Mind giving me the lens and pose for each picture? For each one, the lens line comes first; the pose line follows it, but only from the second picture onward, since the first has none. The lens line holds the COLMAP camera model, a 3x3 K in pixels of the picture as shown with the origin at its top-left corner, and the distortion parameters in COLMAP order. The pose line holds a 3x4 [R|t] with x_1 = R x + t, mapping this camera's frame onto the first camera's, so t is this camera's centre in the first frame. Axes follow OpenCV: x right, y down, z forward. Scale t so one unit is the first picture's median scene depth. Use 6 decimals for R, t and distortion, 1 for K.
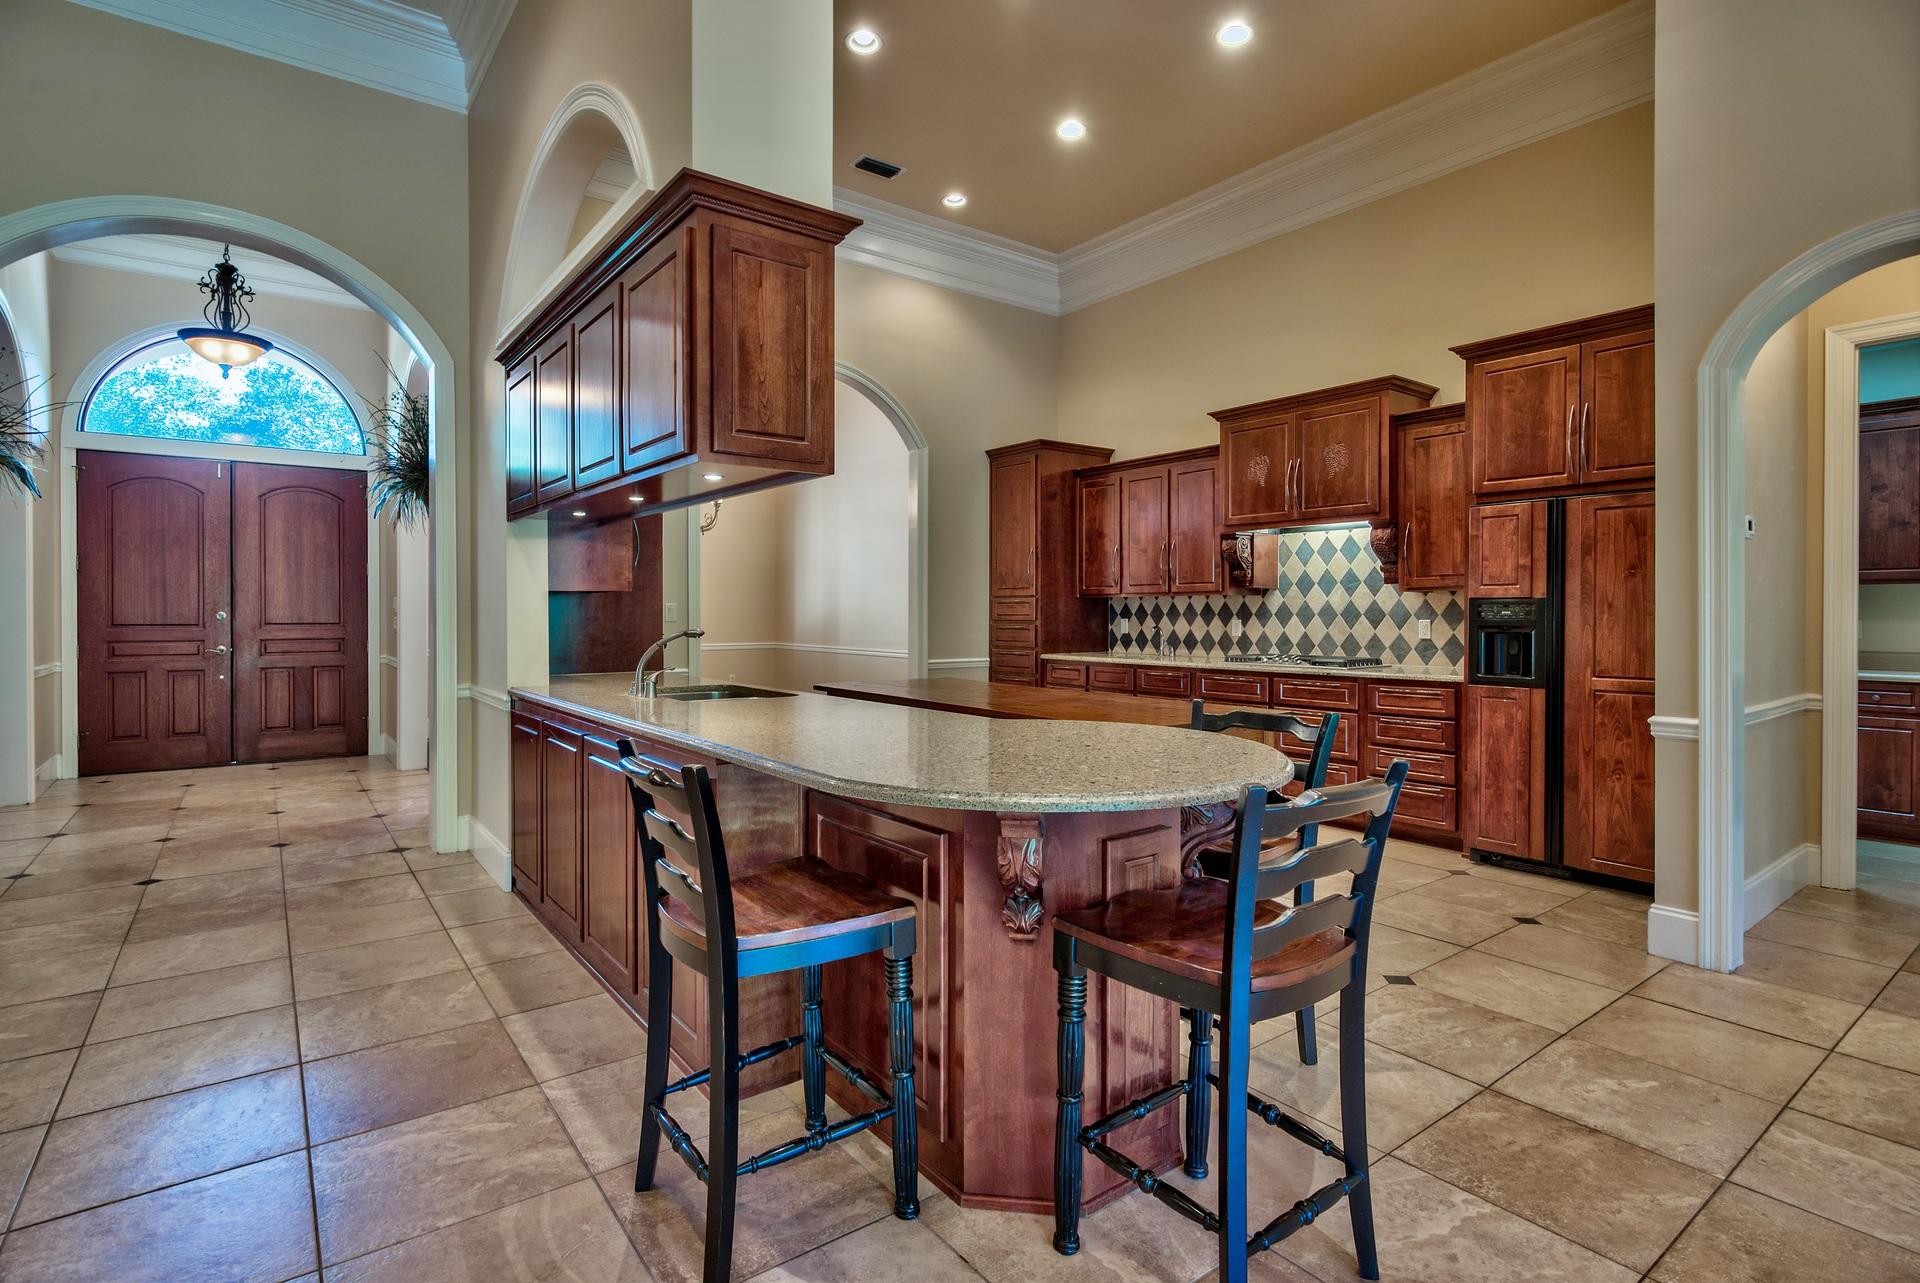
lens RADIAL K [[934.8, 0, 949.0], [0, 934.8, 621.7], [0, 0, 1]] dist [-0.008288, 0.003008]
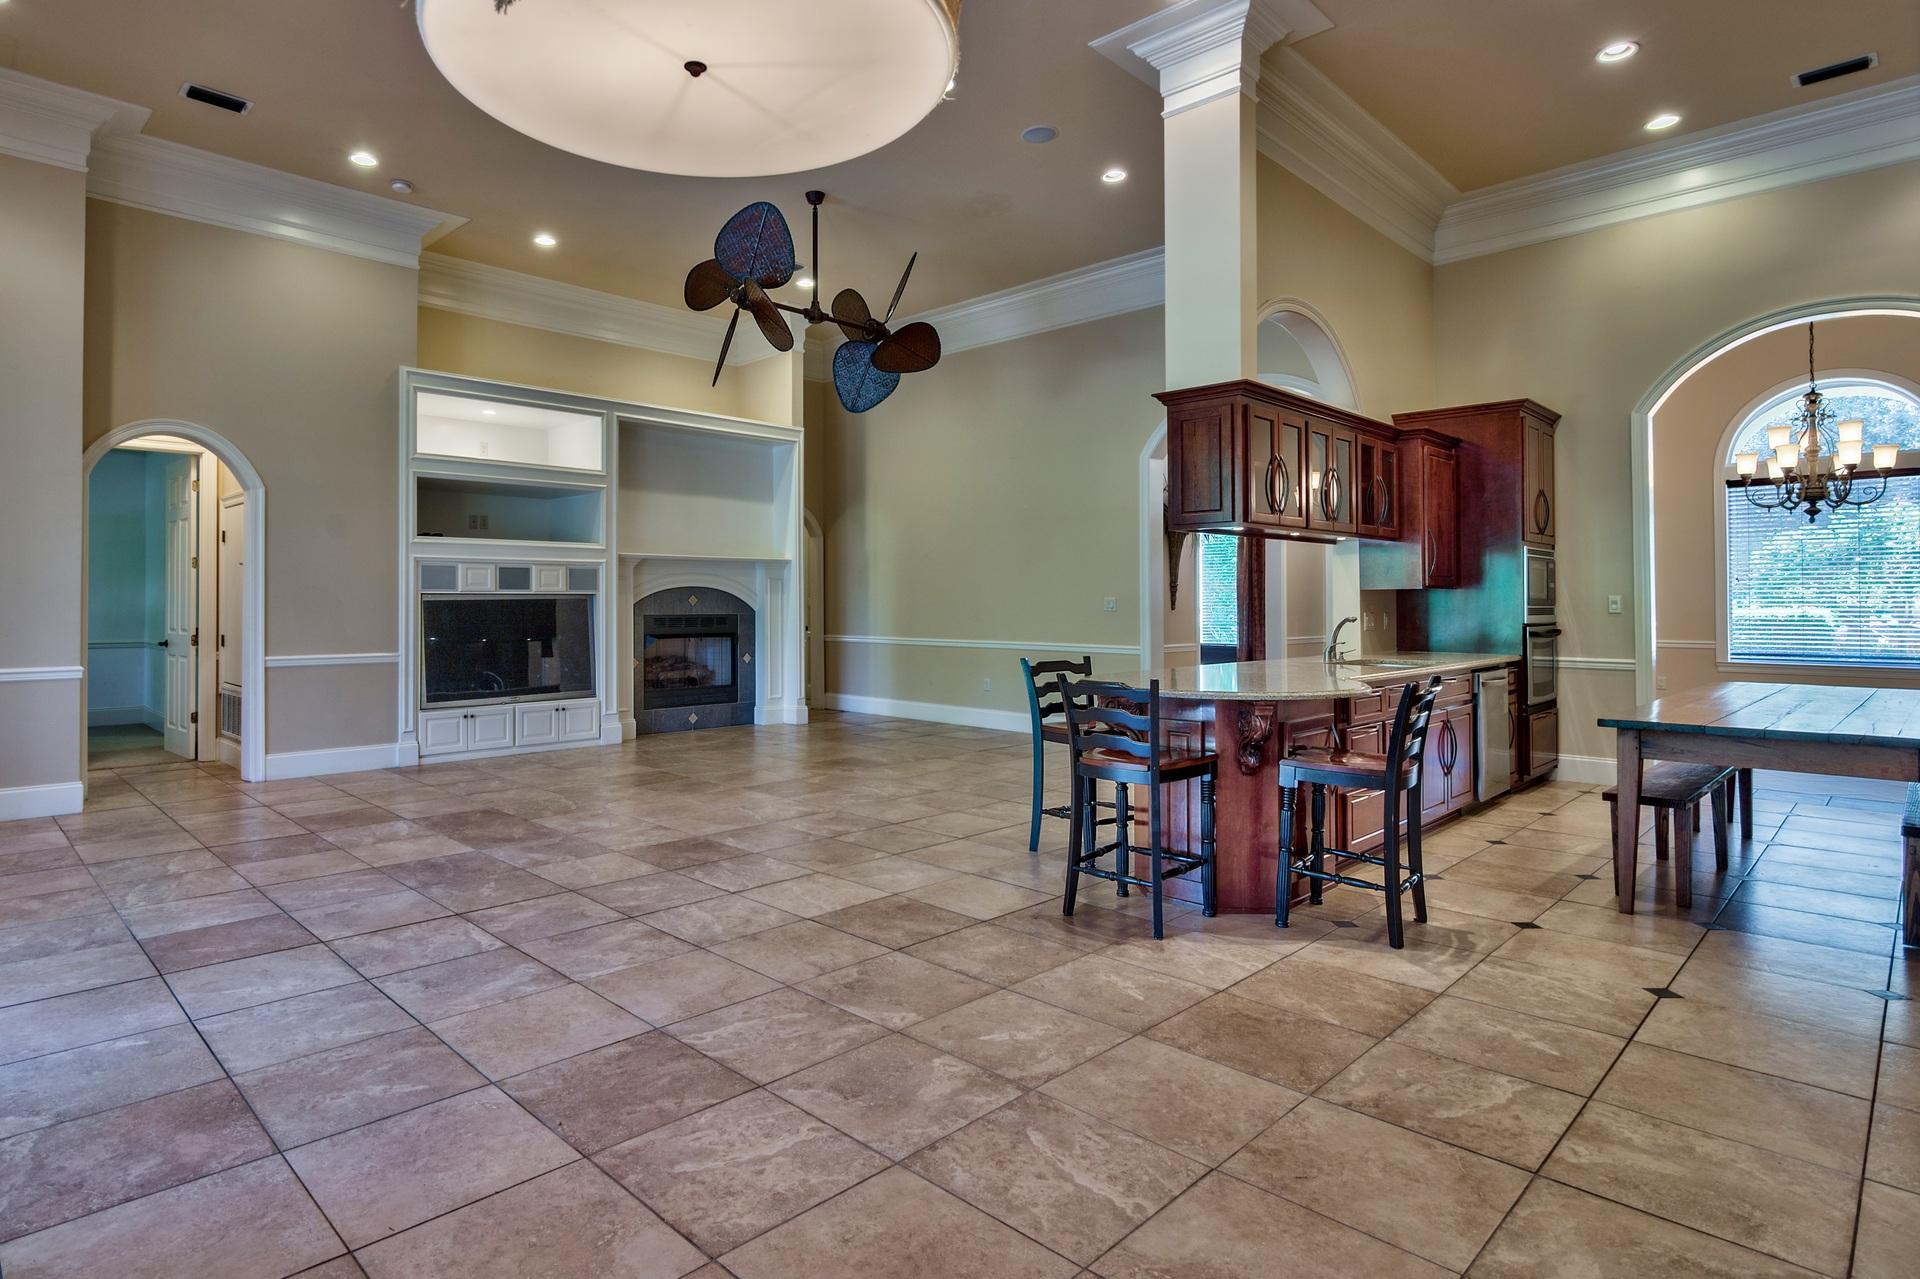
lens RADIAL K [[1024.2, 0, 851.8], [0, 1024.2, 589.9], [0, 0, 1]] dist [-0.010101, 0.002790]
pose [[0.106726, -0.014593, -0.994181, 0.721405], [-0.008013, 0.999847, -0.015537, -0.001116], [0.994256, 0.009624, 0.106593, 0.032603]]
